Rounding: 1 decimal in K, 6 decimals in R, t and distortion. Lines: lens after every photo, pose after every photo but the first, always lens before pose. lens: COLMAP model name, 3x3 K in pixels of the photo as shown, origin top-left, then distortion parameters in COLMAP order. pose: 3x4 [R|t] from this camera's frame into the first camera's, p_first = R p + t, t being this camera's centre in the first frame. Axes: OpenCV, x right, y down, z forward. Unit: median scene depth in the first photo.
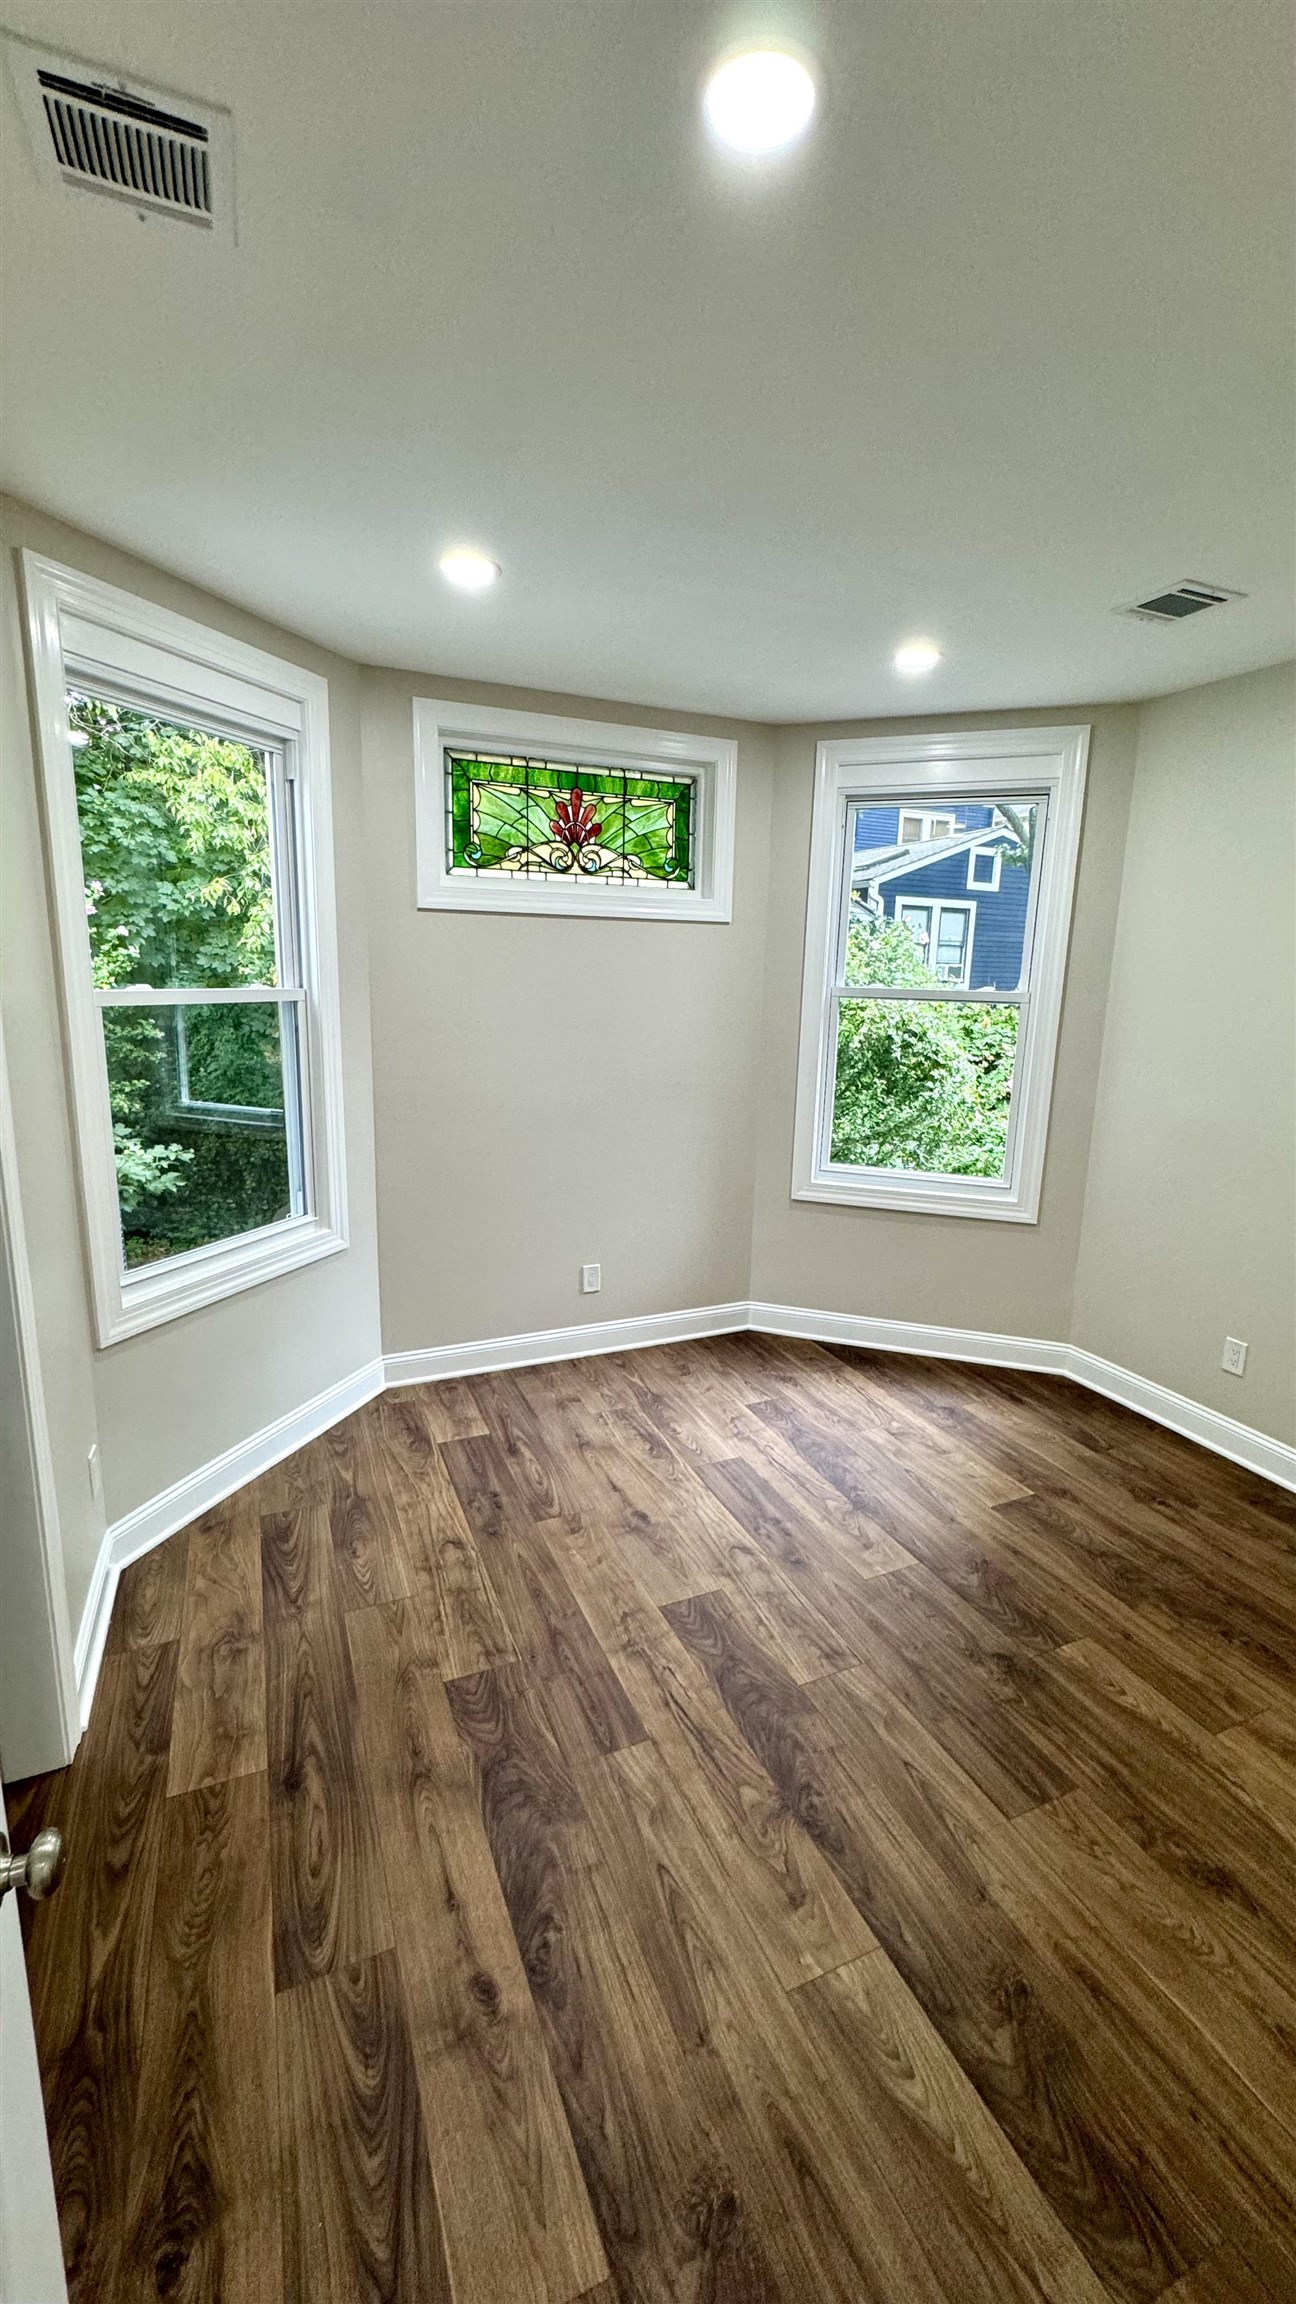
lens RADIAL K [[917.3, 0, 652.7], [0, 917.3, 1144.8], [0, 0, 1]] dist [-0.003964, 0.000890]
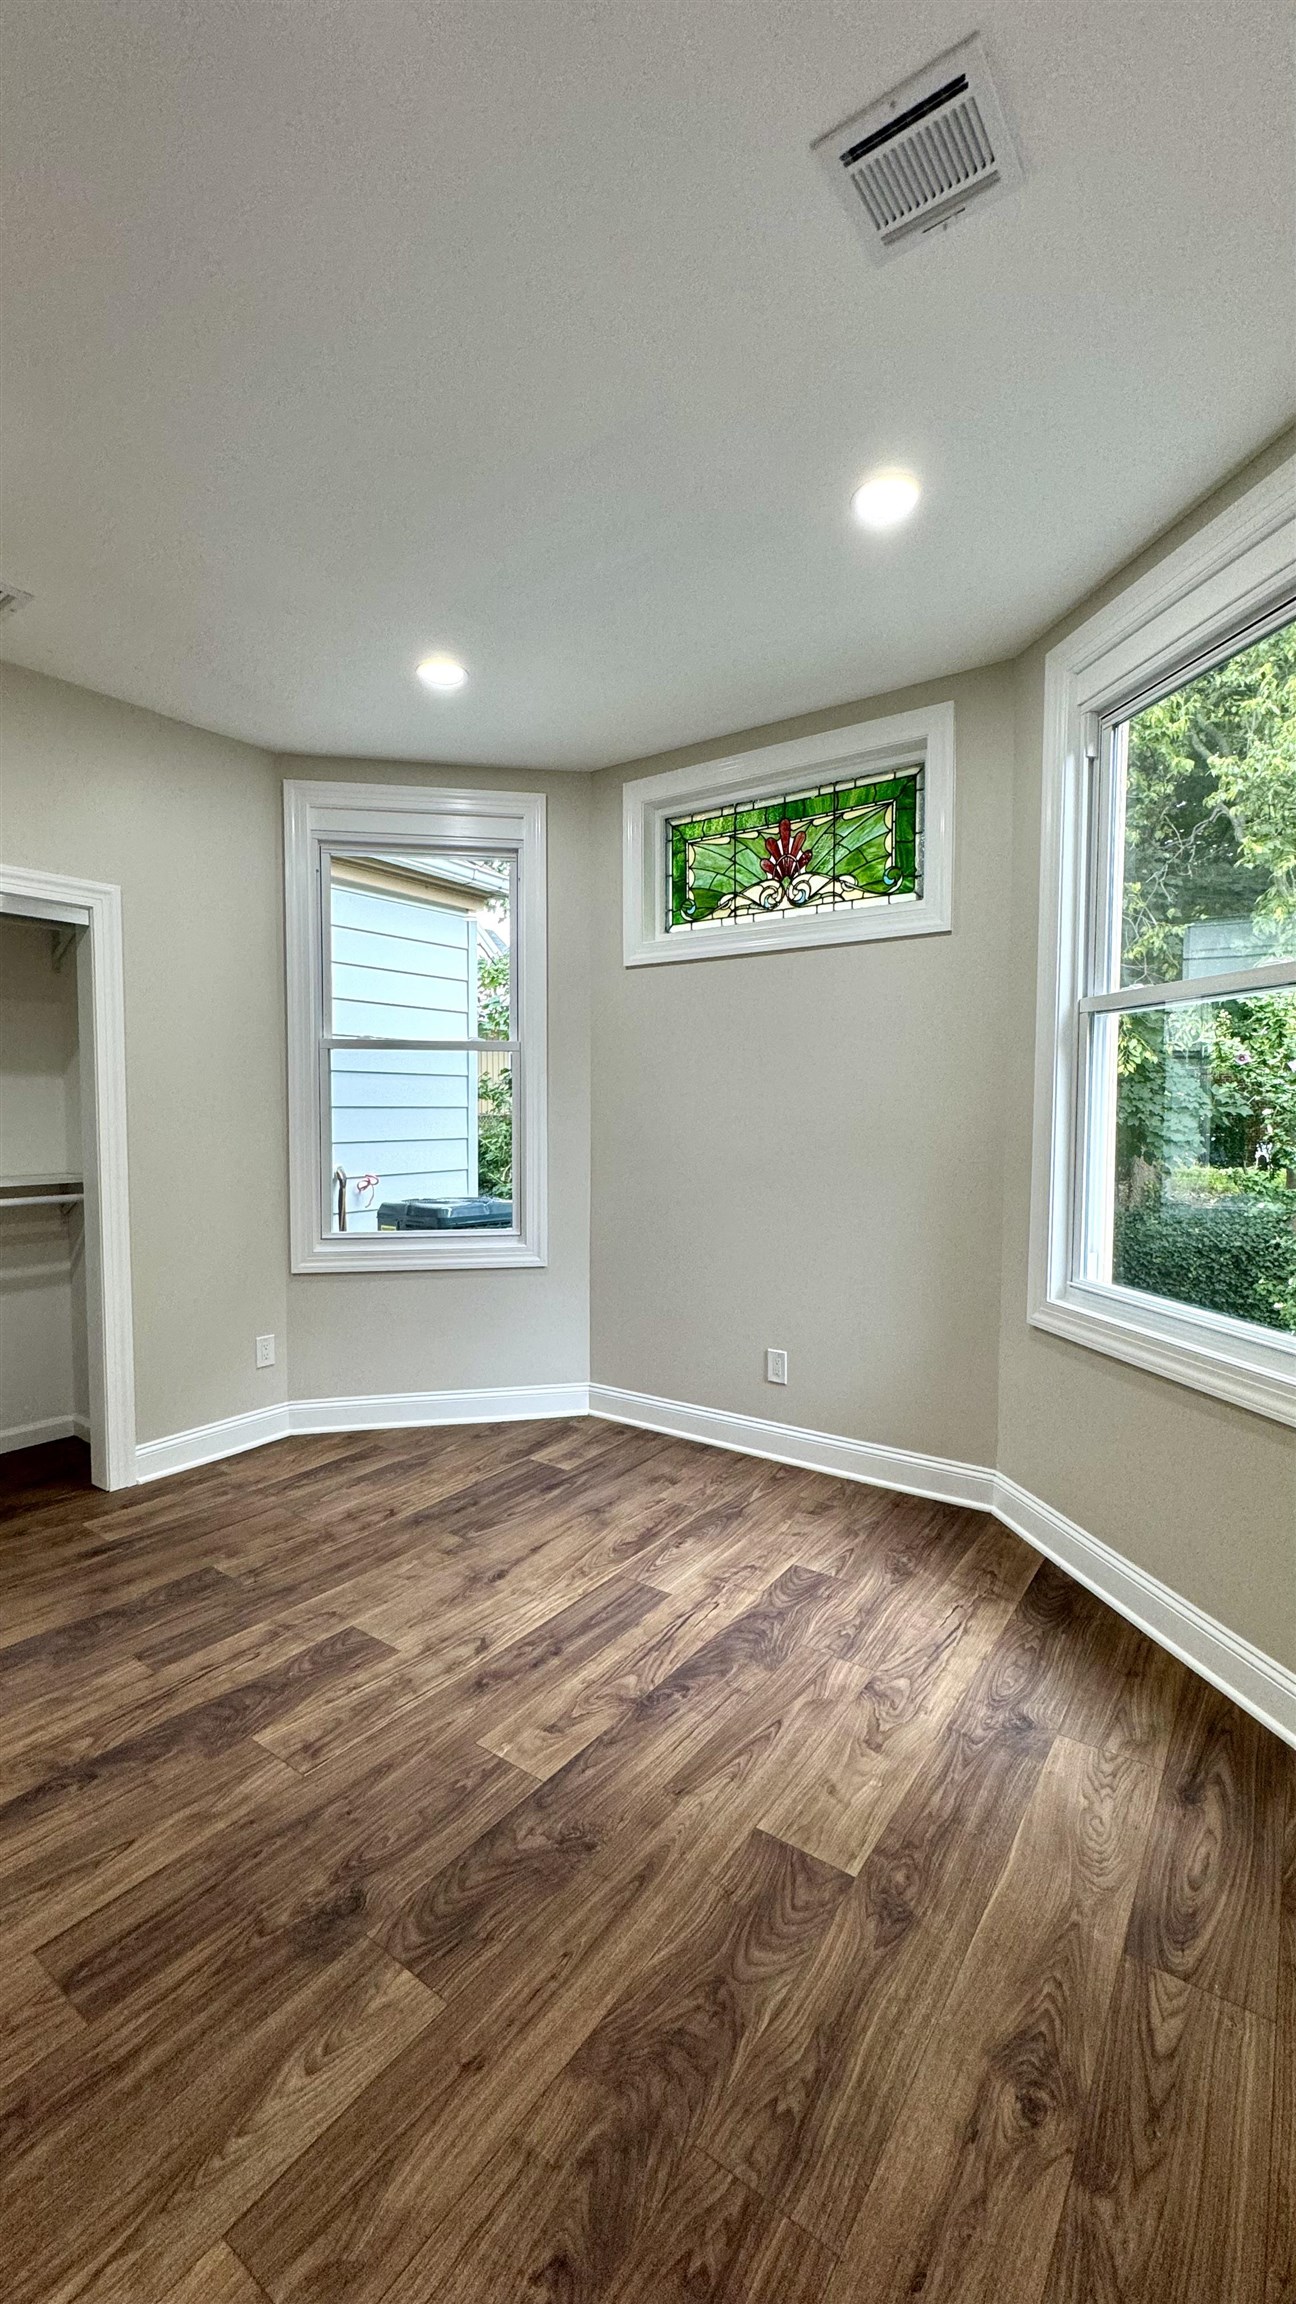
lens RADIAL K [[917.3, 0, 650.9], [0, 917.3, 1146.0], [0, 0, 1]] dist [-0.003964, 0.000890]
pose [[0.509042, 0.014319, -0.860622, 0.911816], [-0.152417, 0.985560, -0.073754, 0.037274], [0.847139, 0.168718, 0.503874, 0.660567]]
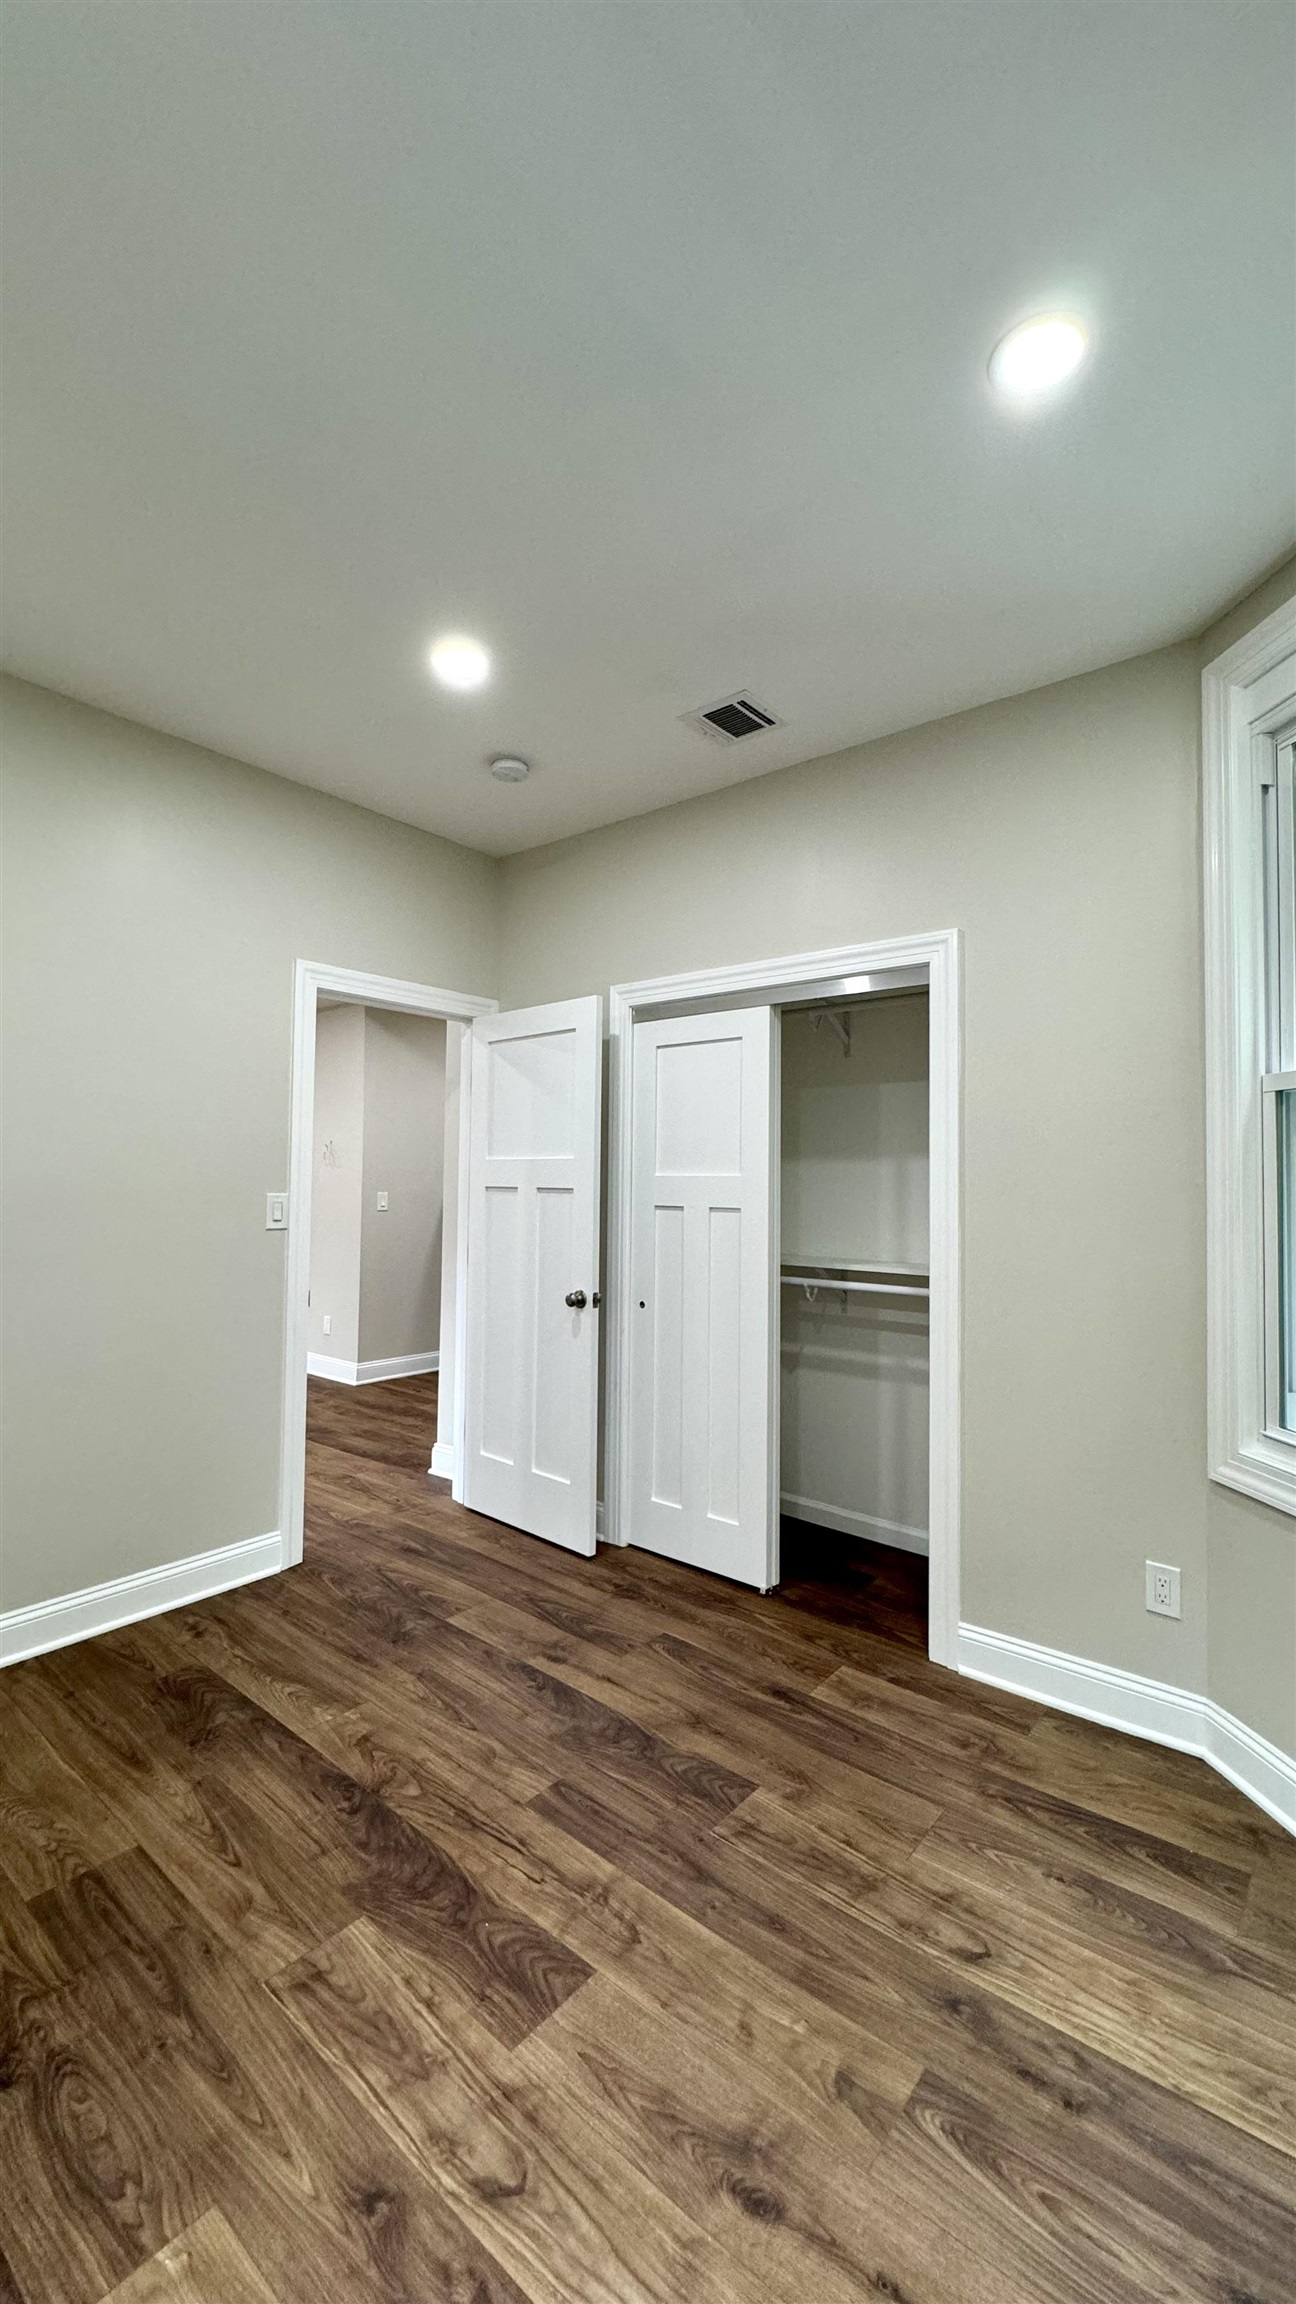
lens RADIAL K [[917.3, 0, 651.9], [0, 917.3, 1158.7], [0, 0, 1]] dist [-0.003964, 0.000890]
pose [[-0.890683, -0.047646, -0.452120, 0.265257], [-0.118439, 0.984470, 0.129580, -0.120784], [0.438925, 0.168964, -0.882494, 1.387961]]
